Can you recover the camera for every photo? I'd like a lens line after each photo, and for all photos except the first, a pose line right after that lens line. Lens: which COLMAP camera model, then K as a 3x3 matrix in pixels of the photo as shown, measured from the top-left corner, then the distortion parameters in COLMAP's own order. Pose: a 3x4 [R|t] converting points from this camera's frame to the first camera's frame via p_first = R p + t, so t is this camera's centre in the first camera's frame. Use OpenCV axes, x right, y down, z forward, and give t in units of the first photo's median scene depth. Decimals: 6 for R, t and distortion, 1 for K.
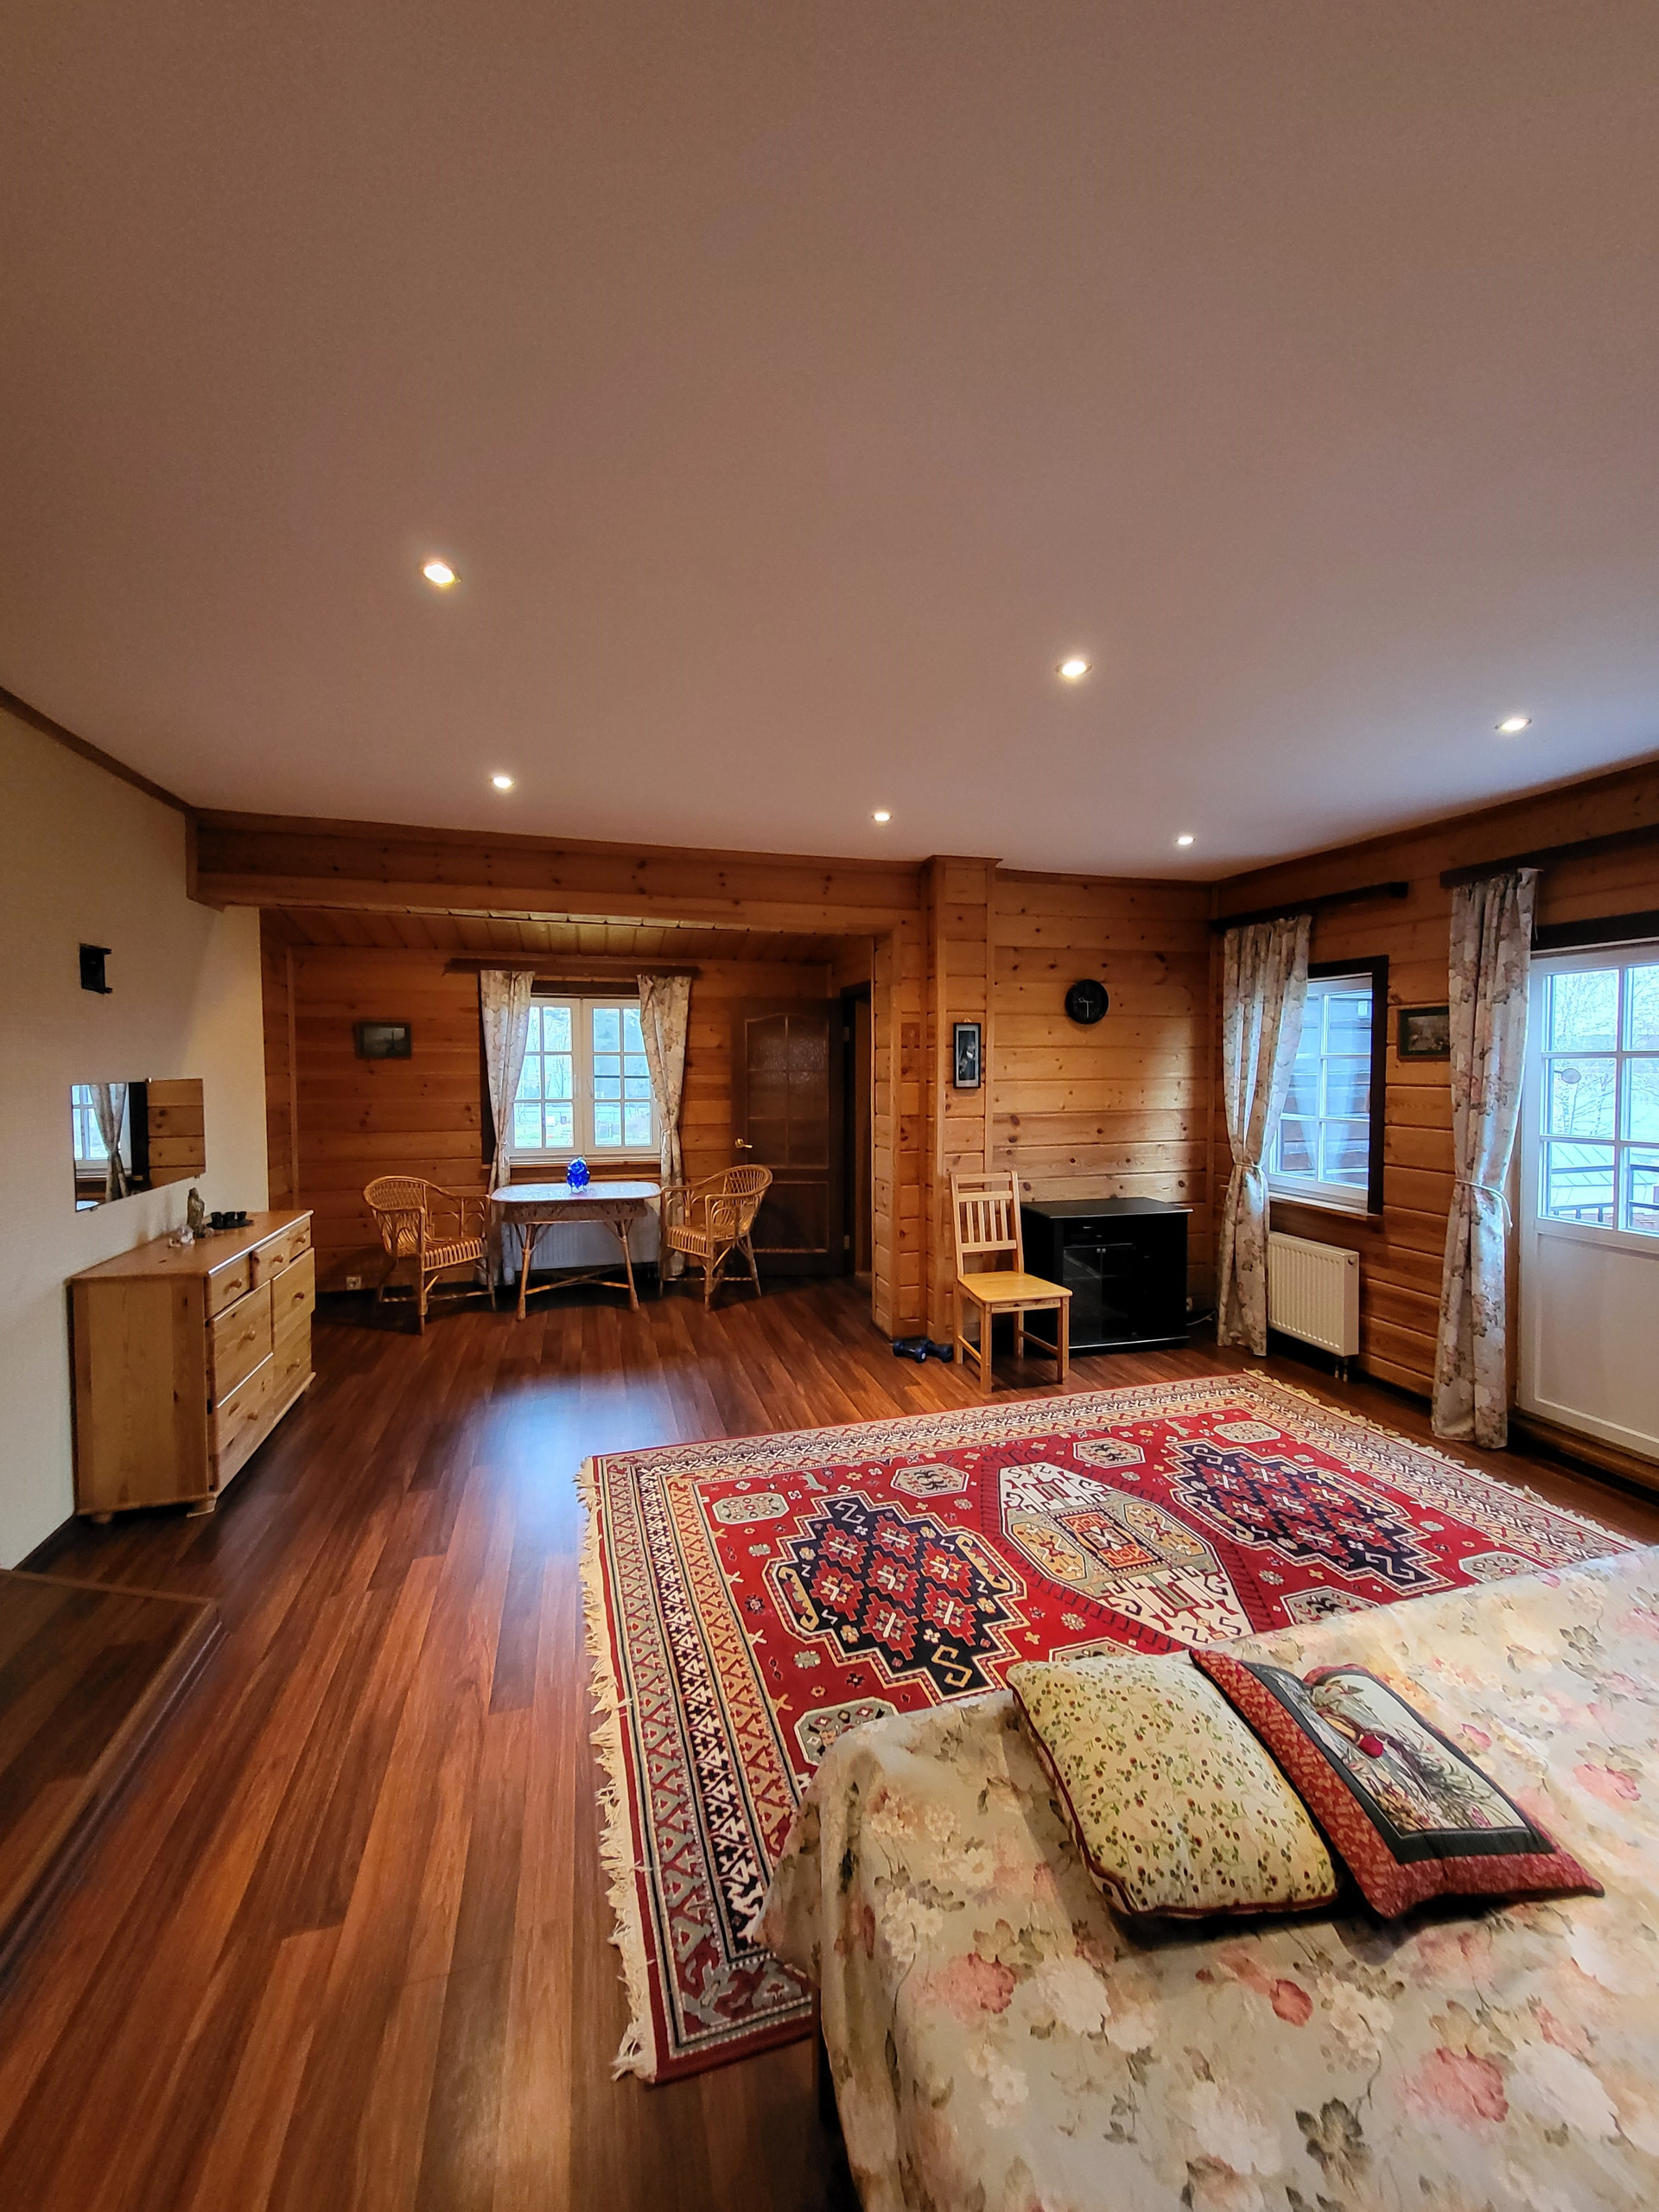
lens RADIAL K [[871.2, 0, 837.1], [0, 871.2, 1098.2], [0, 0, 1]] dist [0.002705, -0.002435]
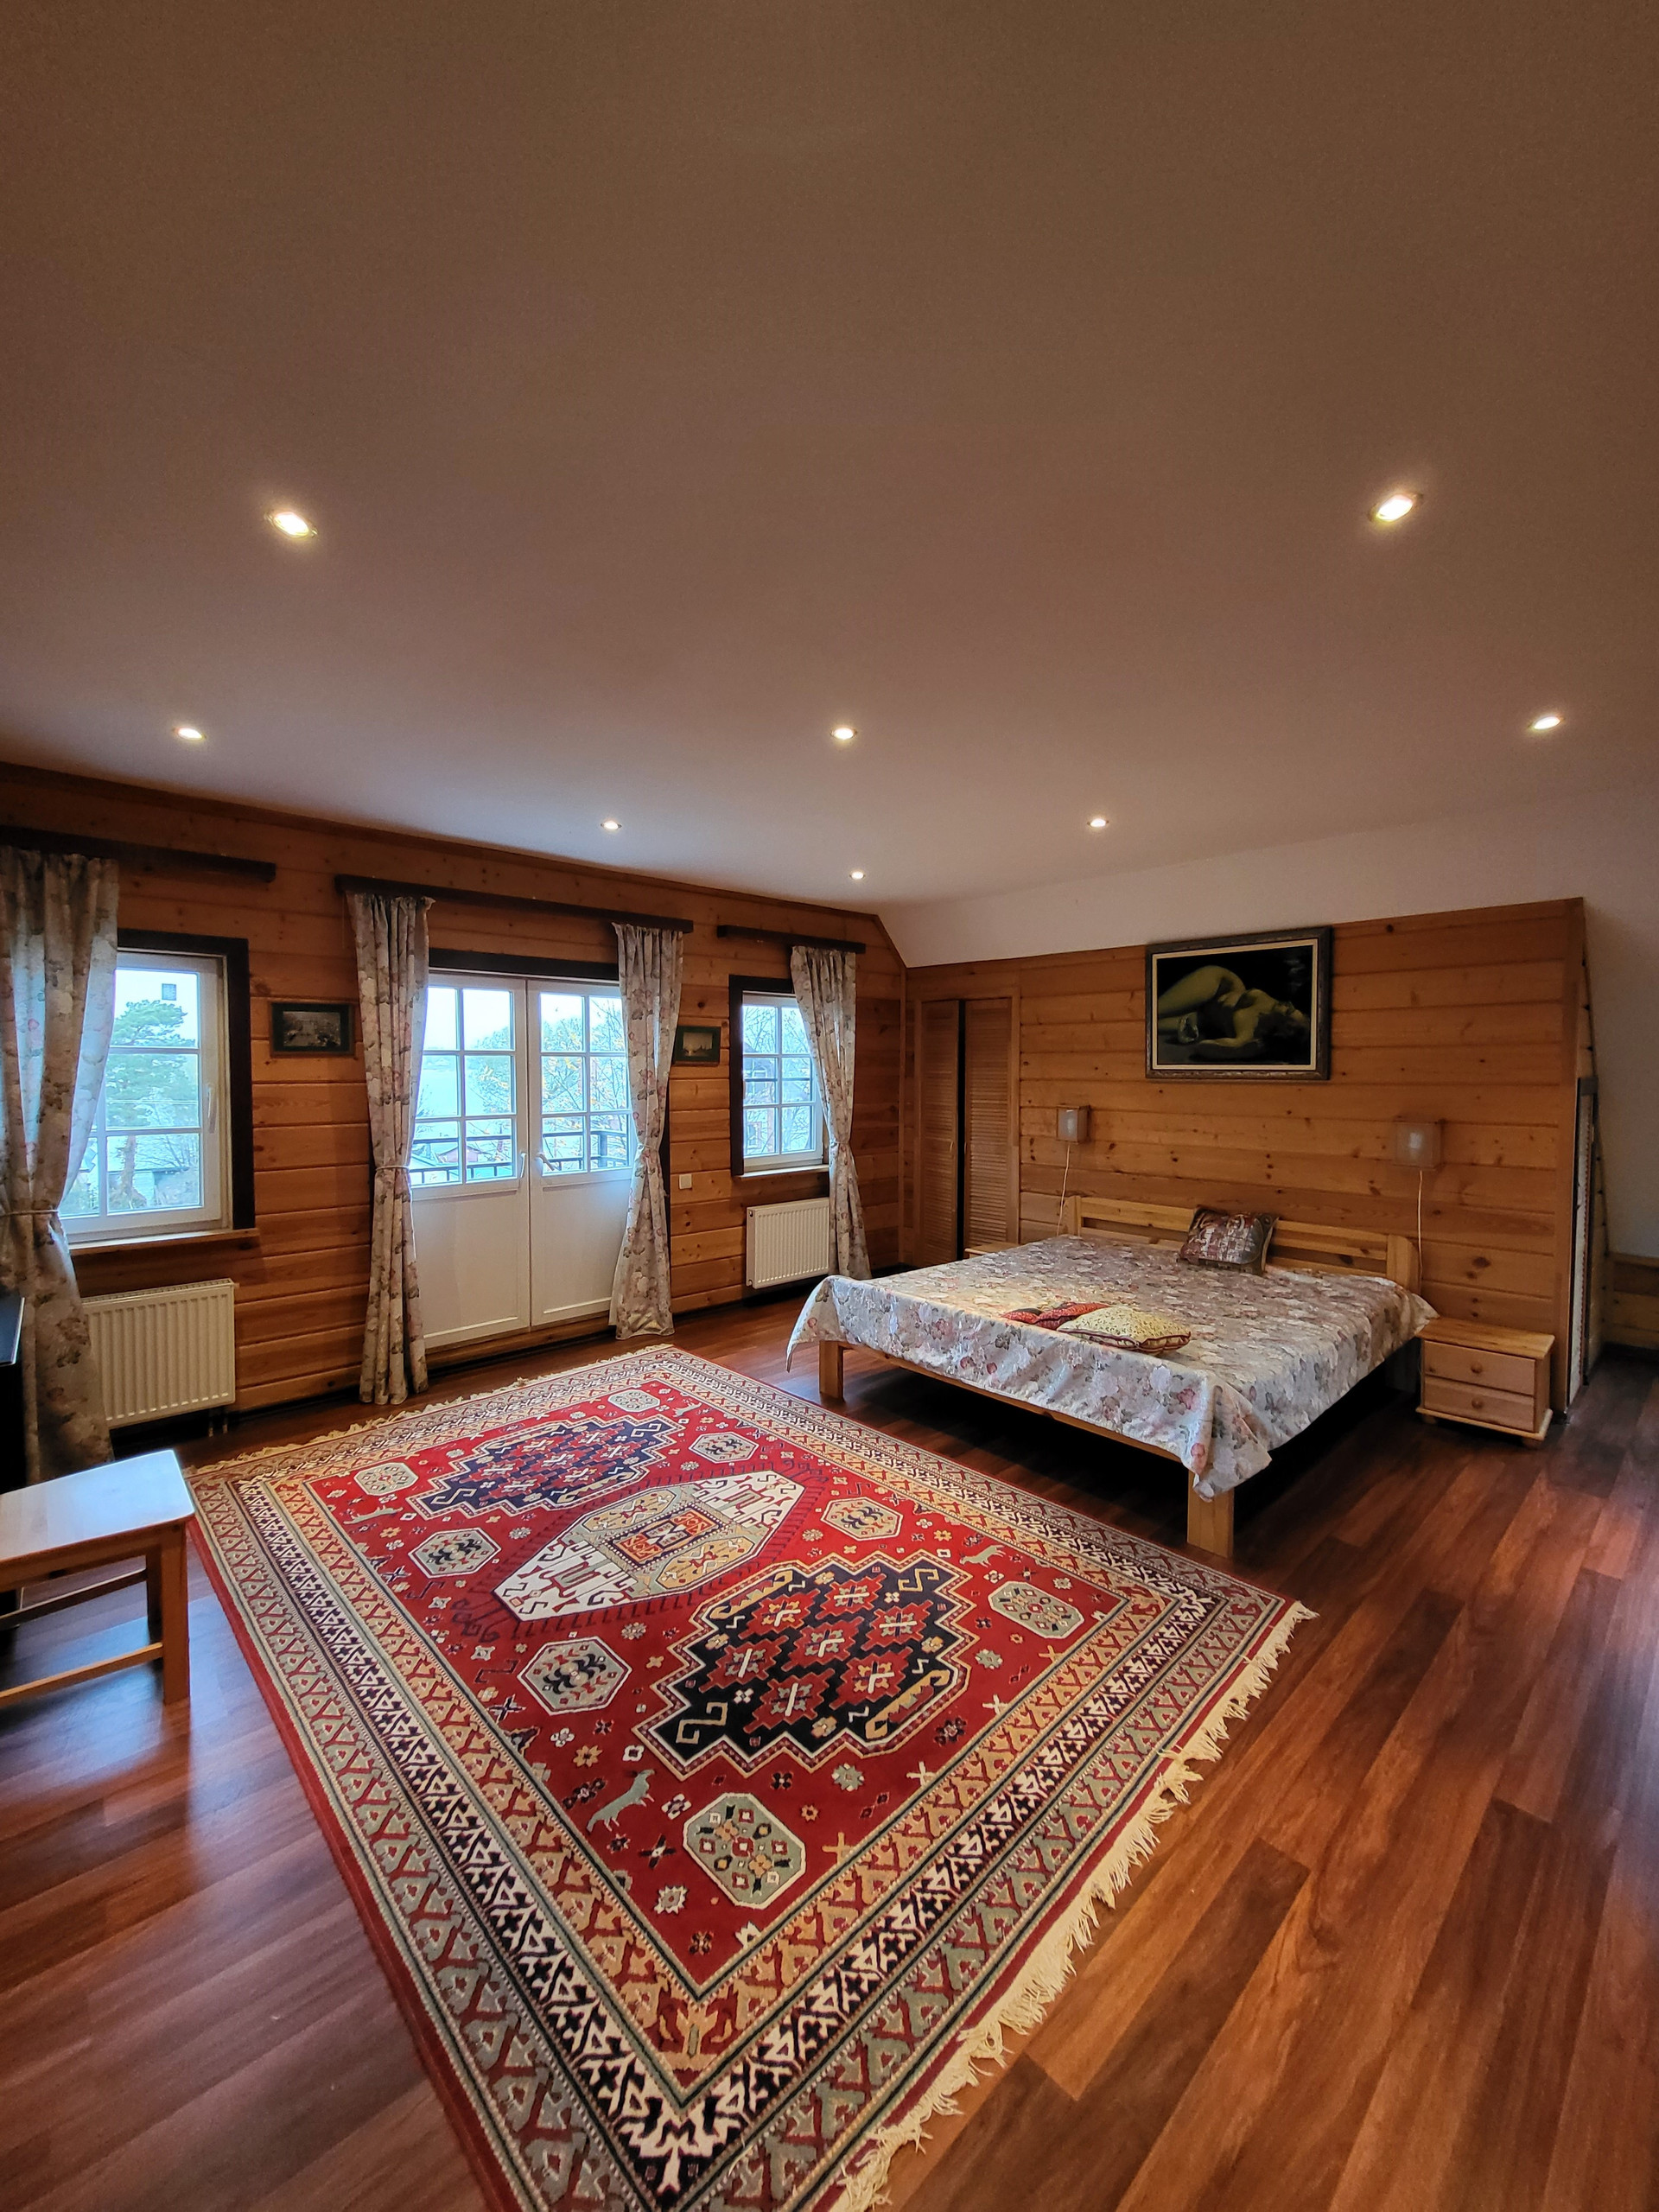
lens RADIAL K [[871.2, 0, 837.1], [0, 871.2, 1096.0], [0, 0, 1]] dist [0.002705, -0.002435]
pose [[-0.454296, -0.035890, 0.890128, -0.607881], [0.038226, 0.997482, 0.059728, -0.044318], [-0.890030, 0.061160, -0.451780, 1.165958]]
